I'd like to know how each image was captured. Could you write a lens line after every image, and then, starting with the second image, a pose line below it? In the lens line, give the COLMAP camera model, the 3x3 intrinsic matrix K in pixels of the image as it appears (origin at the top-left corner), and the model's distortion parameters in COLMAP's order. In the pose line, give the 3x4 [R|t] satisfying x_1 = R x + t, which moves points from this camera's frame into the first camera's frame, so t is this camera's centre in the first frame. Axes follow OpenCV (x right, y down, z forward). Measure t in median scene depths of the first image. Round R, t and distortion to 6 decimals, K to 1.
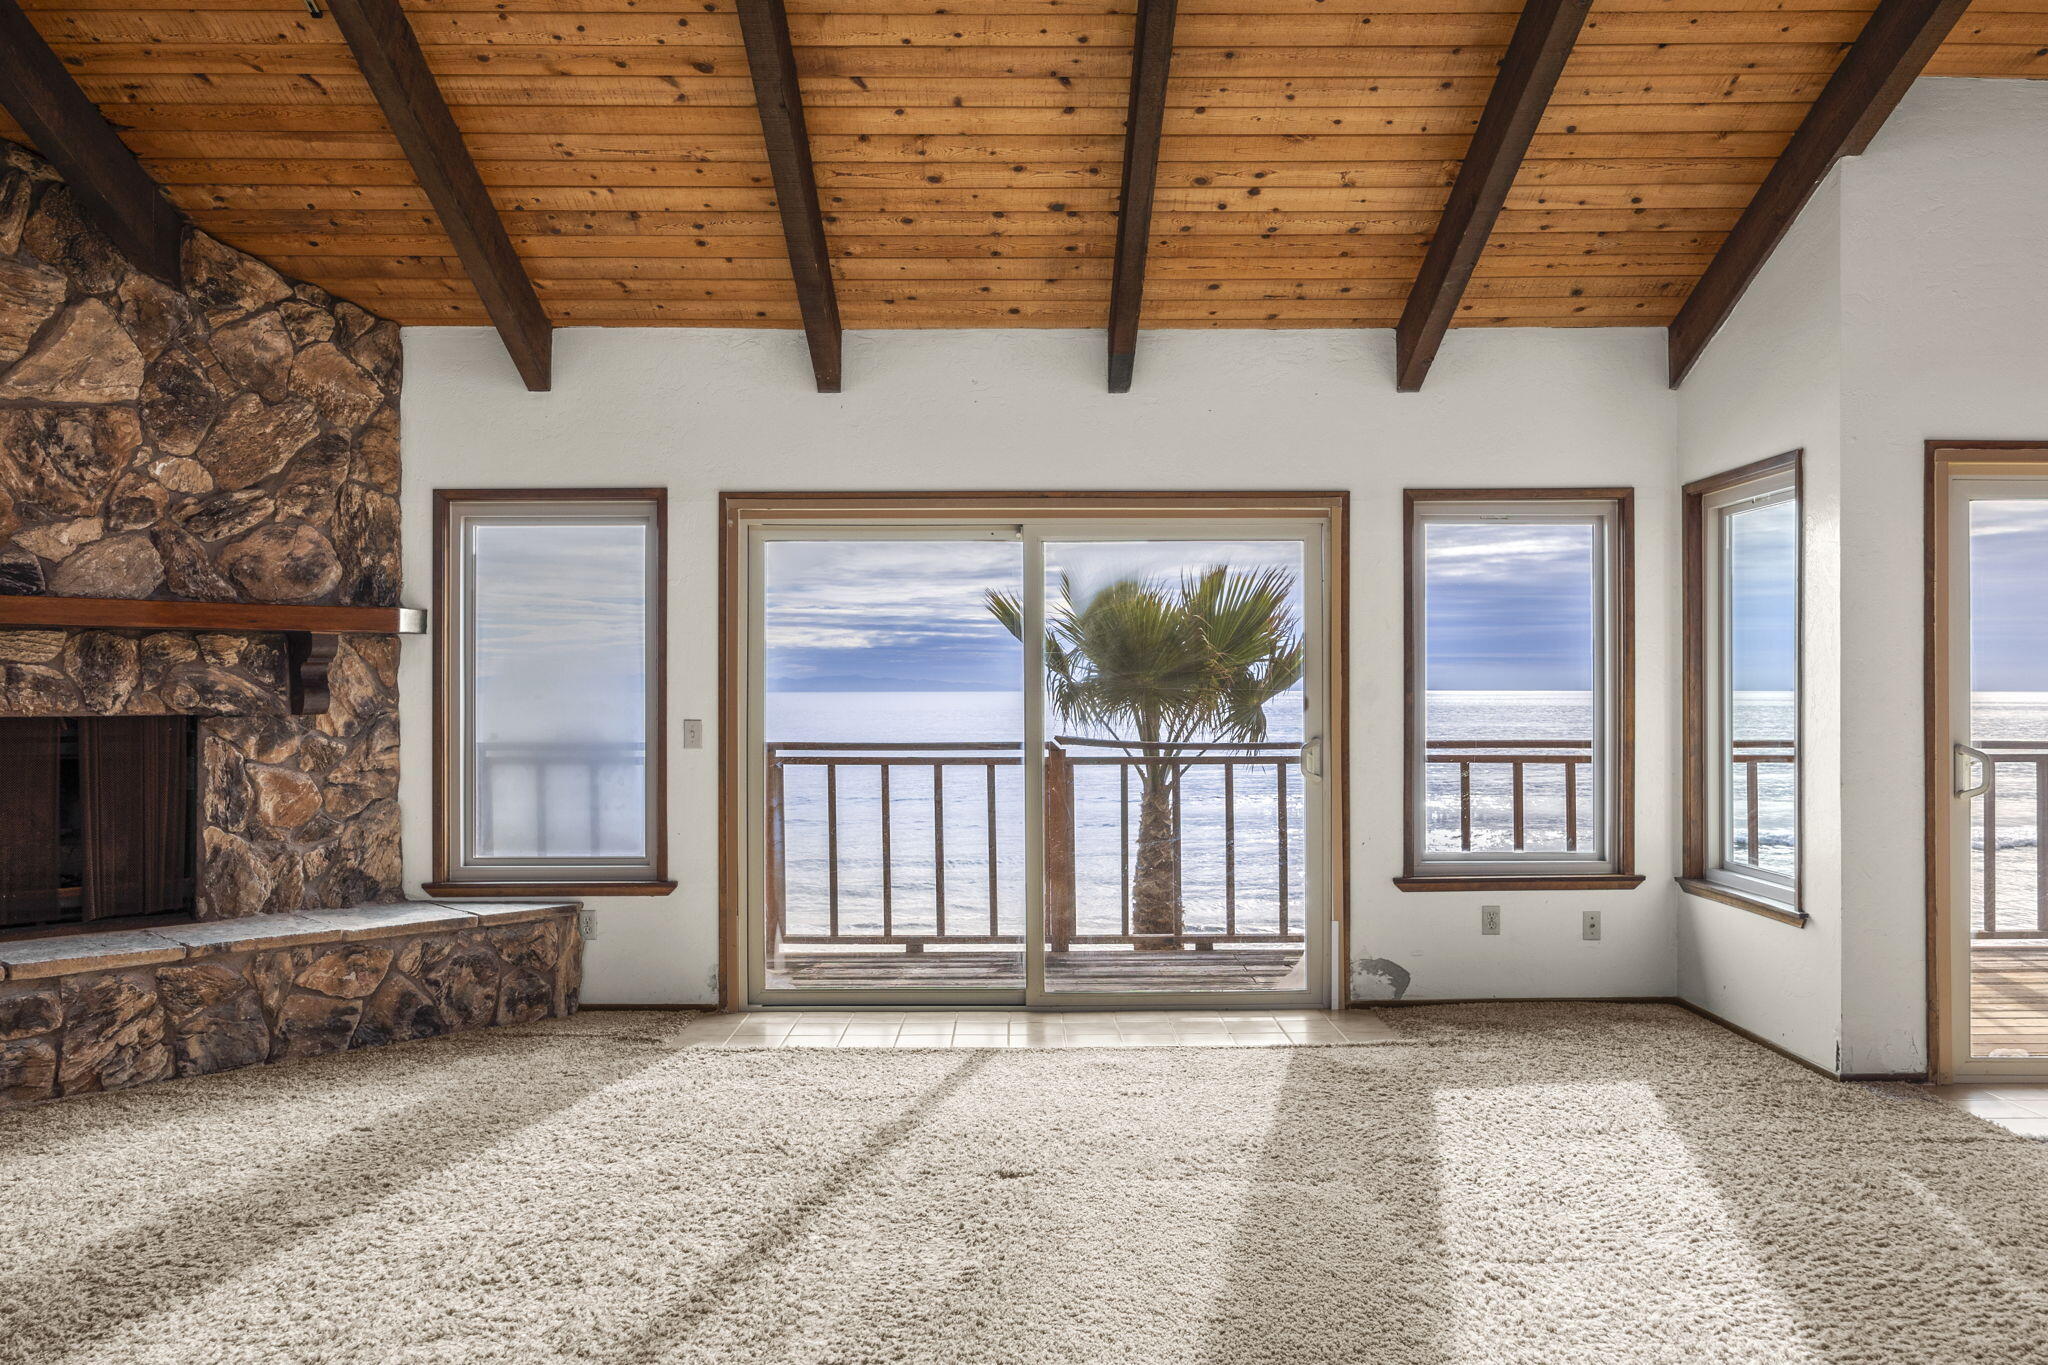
lens RADIAL K [[1484.3, 0, 1024.0], [0, 1484.3, 682.5], [0, 0, 1]] dist [0.002014, -0.004524]
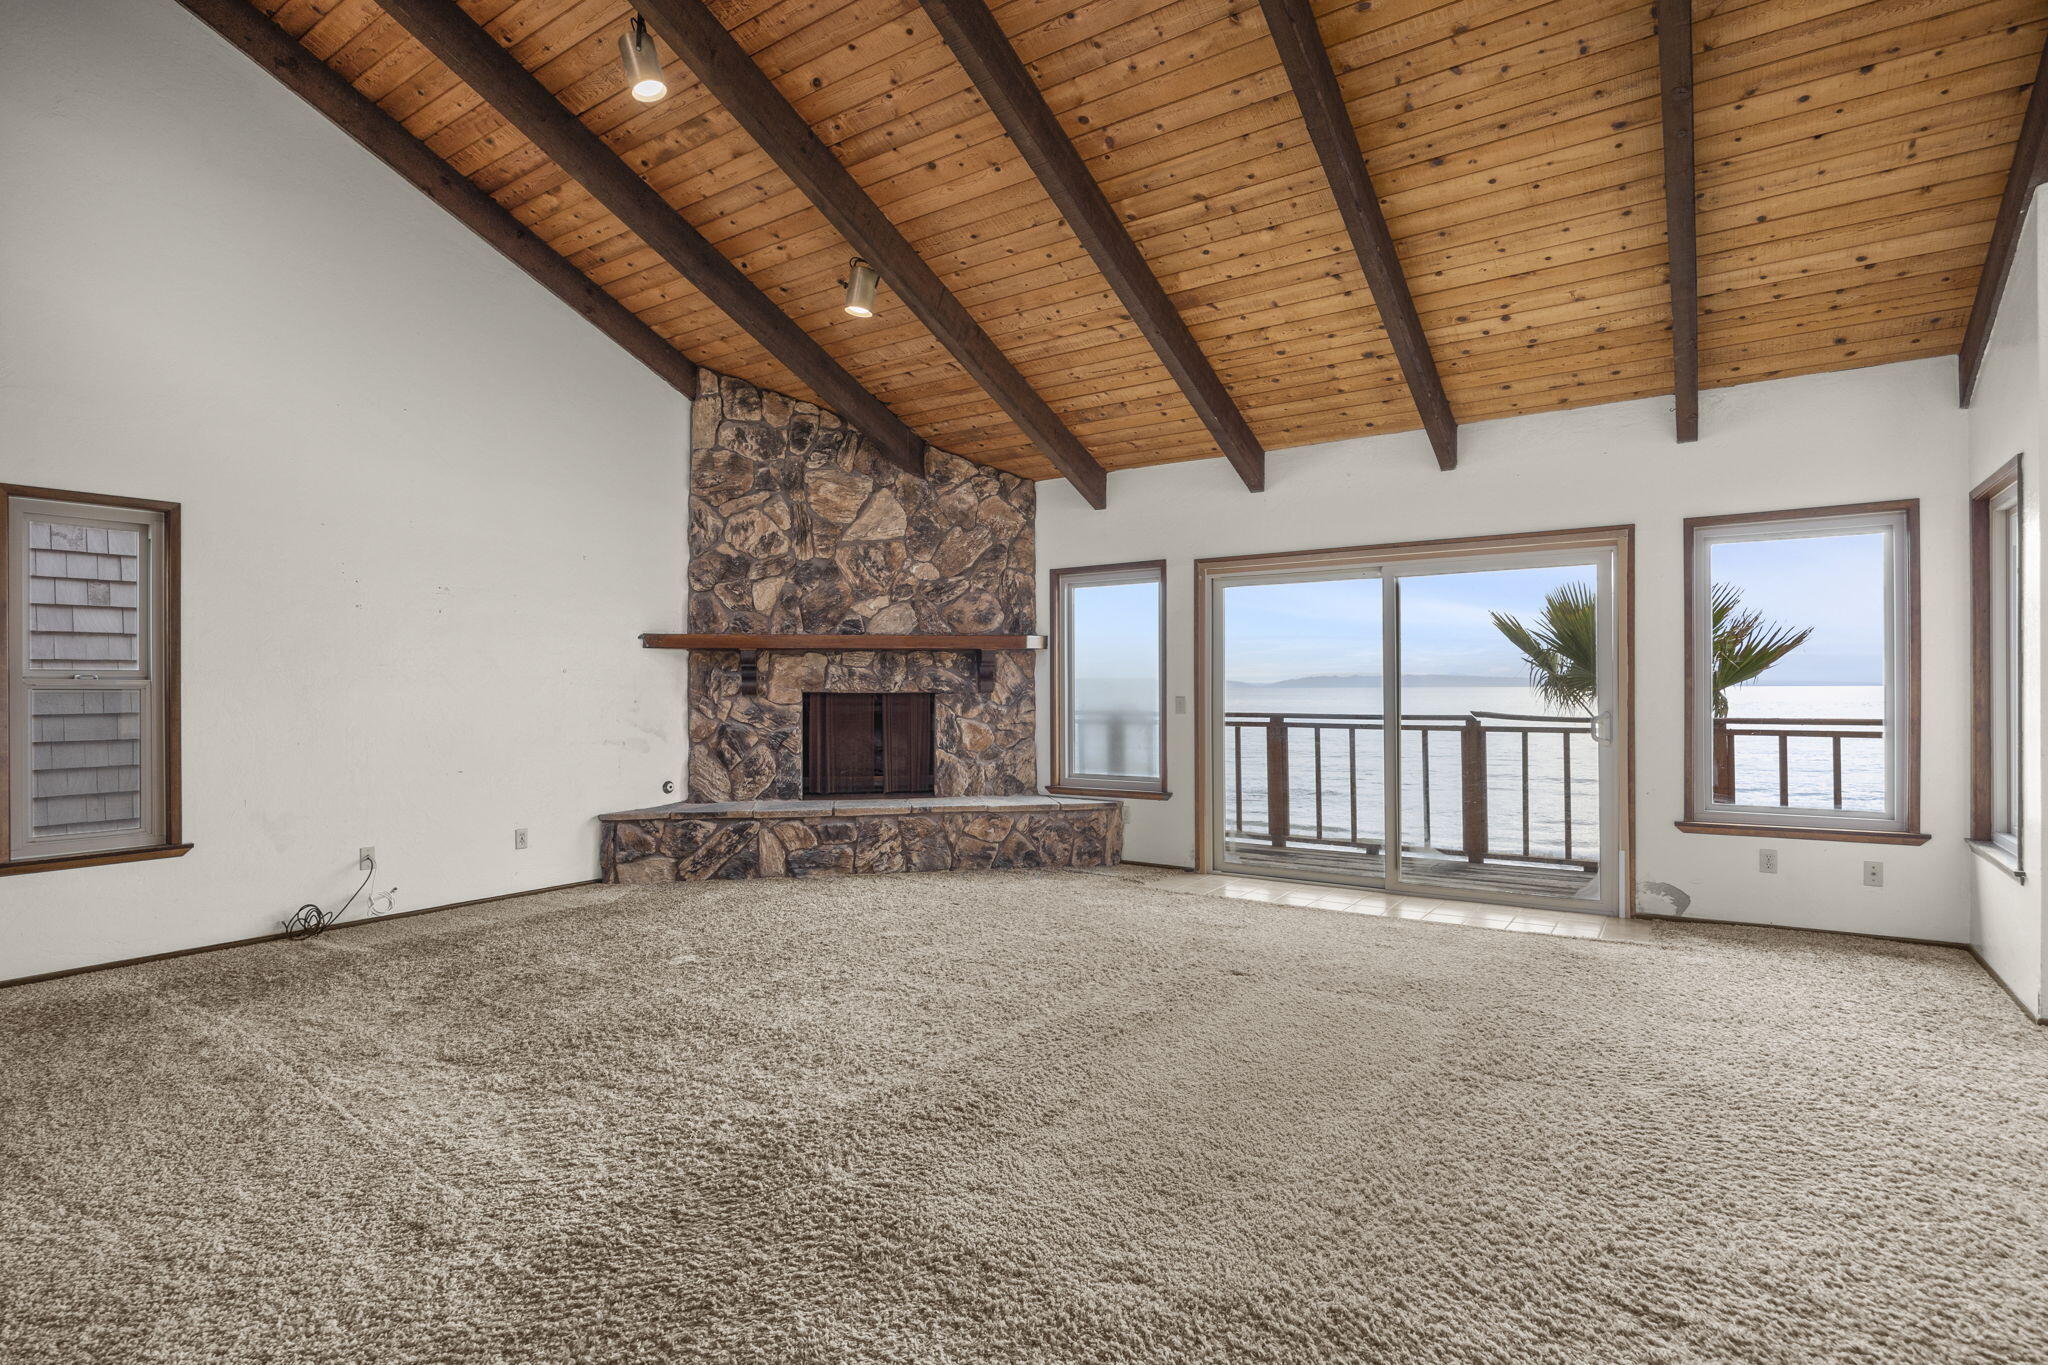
lens RADIAL K [[961.5, 0, 1032.6], [0, 961.5, 684.0], [0, 0, 1]] dist [-0.003676, -0.001038]
pose [[0.839268, -0.002844, -0.543711, 0.255158], [0.005329, 0.999981, 0.002995, 0.007644], [0.543692, -0.005411, 0.839267, -0.000599]]
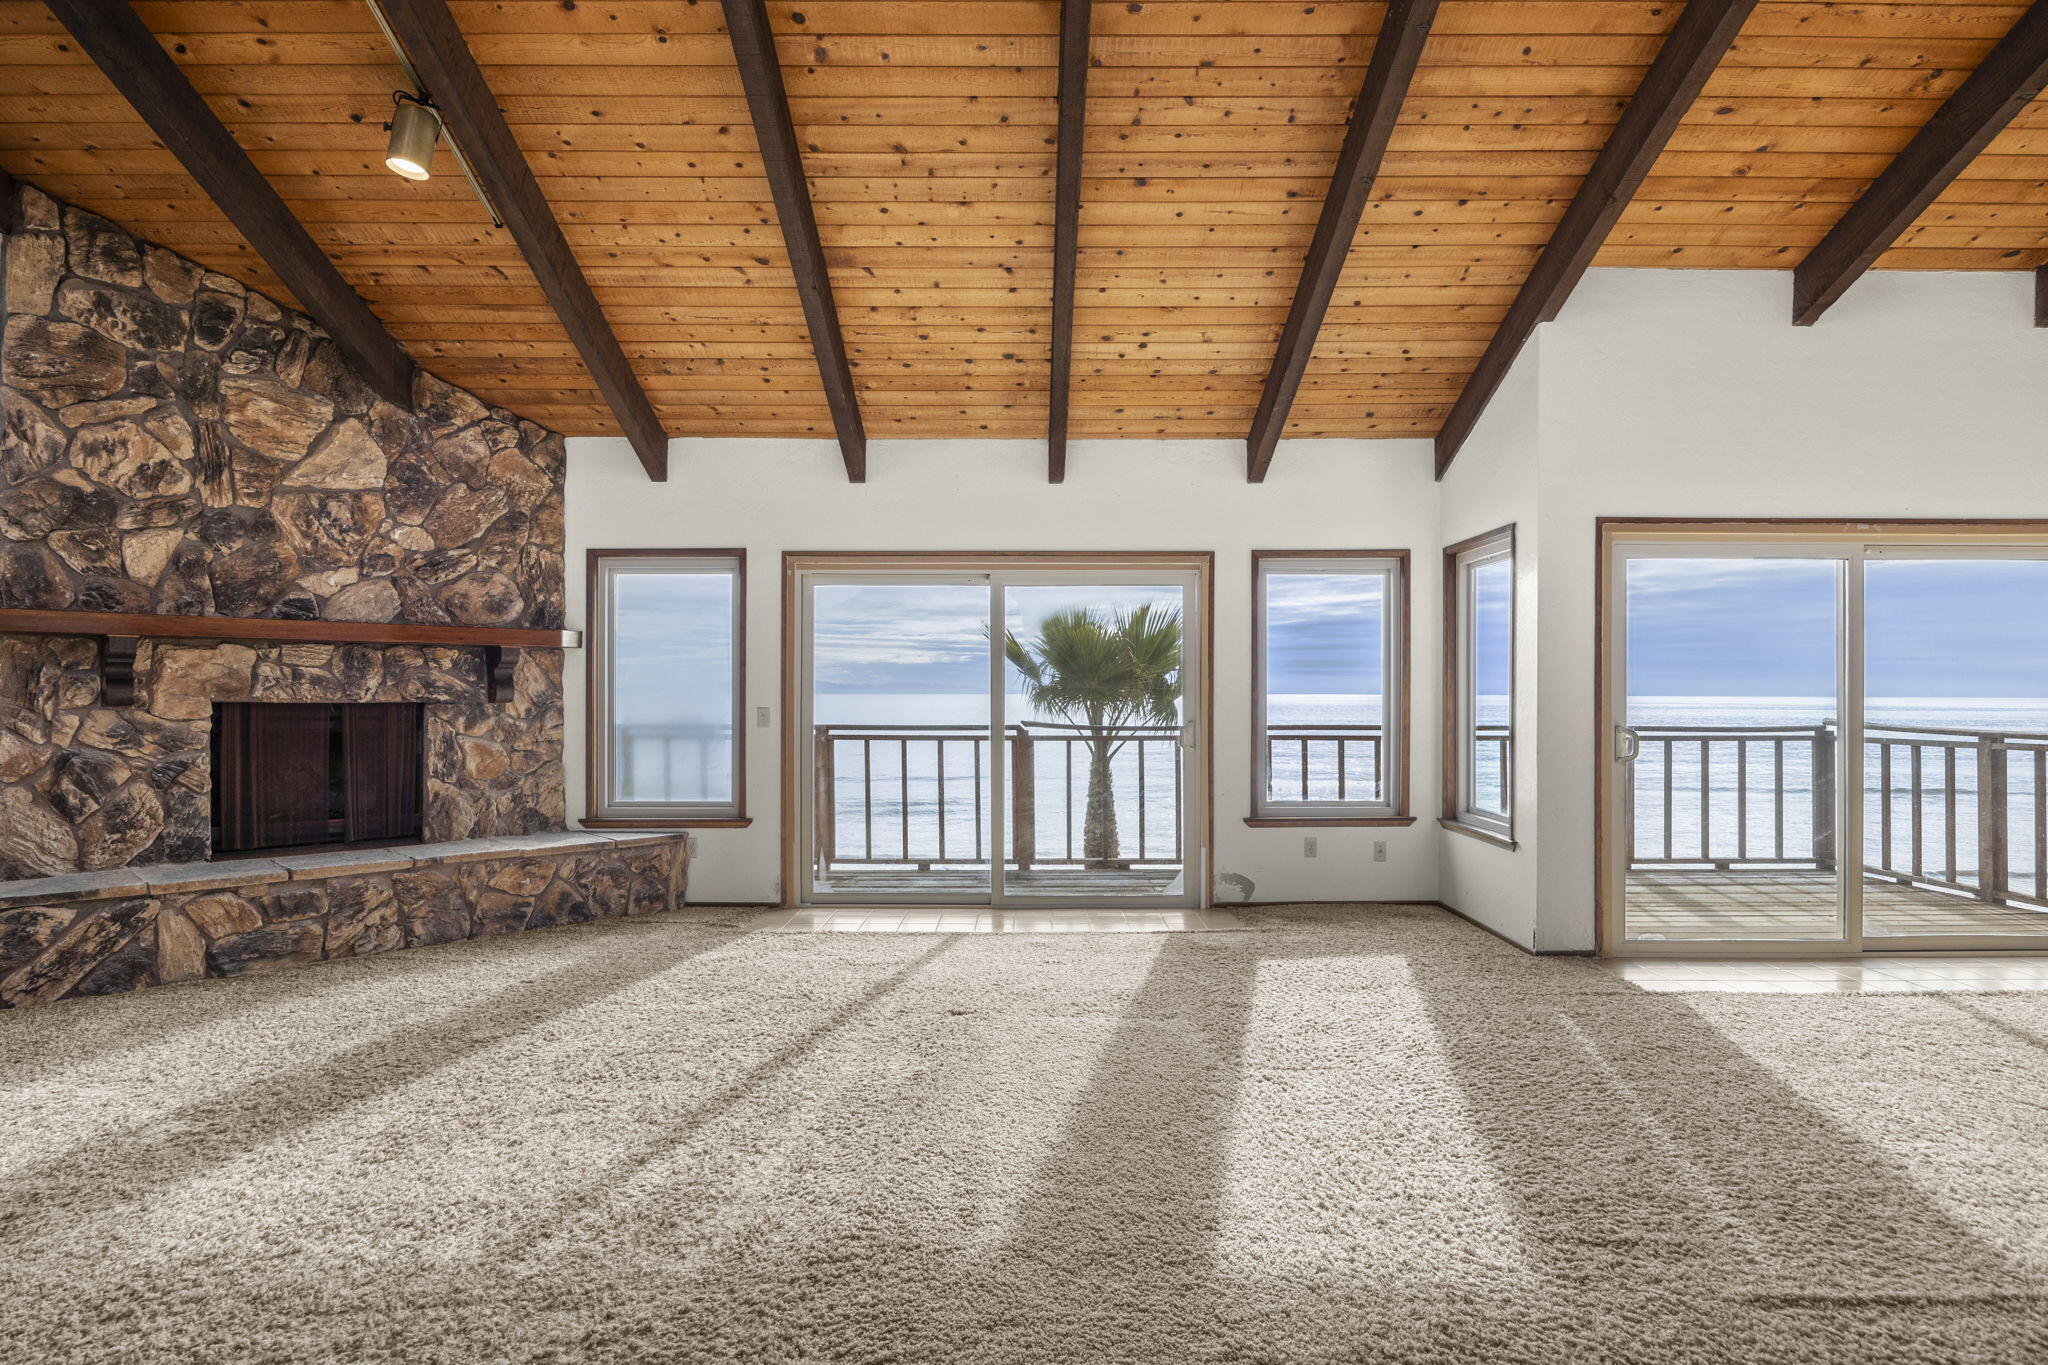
lens RADIAL K [[1046.0, 0, 1017.6], [0, 1046.0, 691.4], [0, 0, 1]] dist [-0.002170, -0.000754]
pose [[0.999954, 0.003463, -0.008937, 0.039843], [-0.003424, 0.999984, 0.004397, 0.004481], [0.008952, -0.004366, 0.999950, -0.027121]]
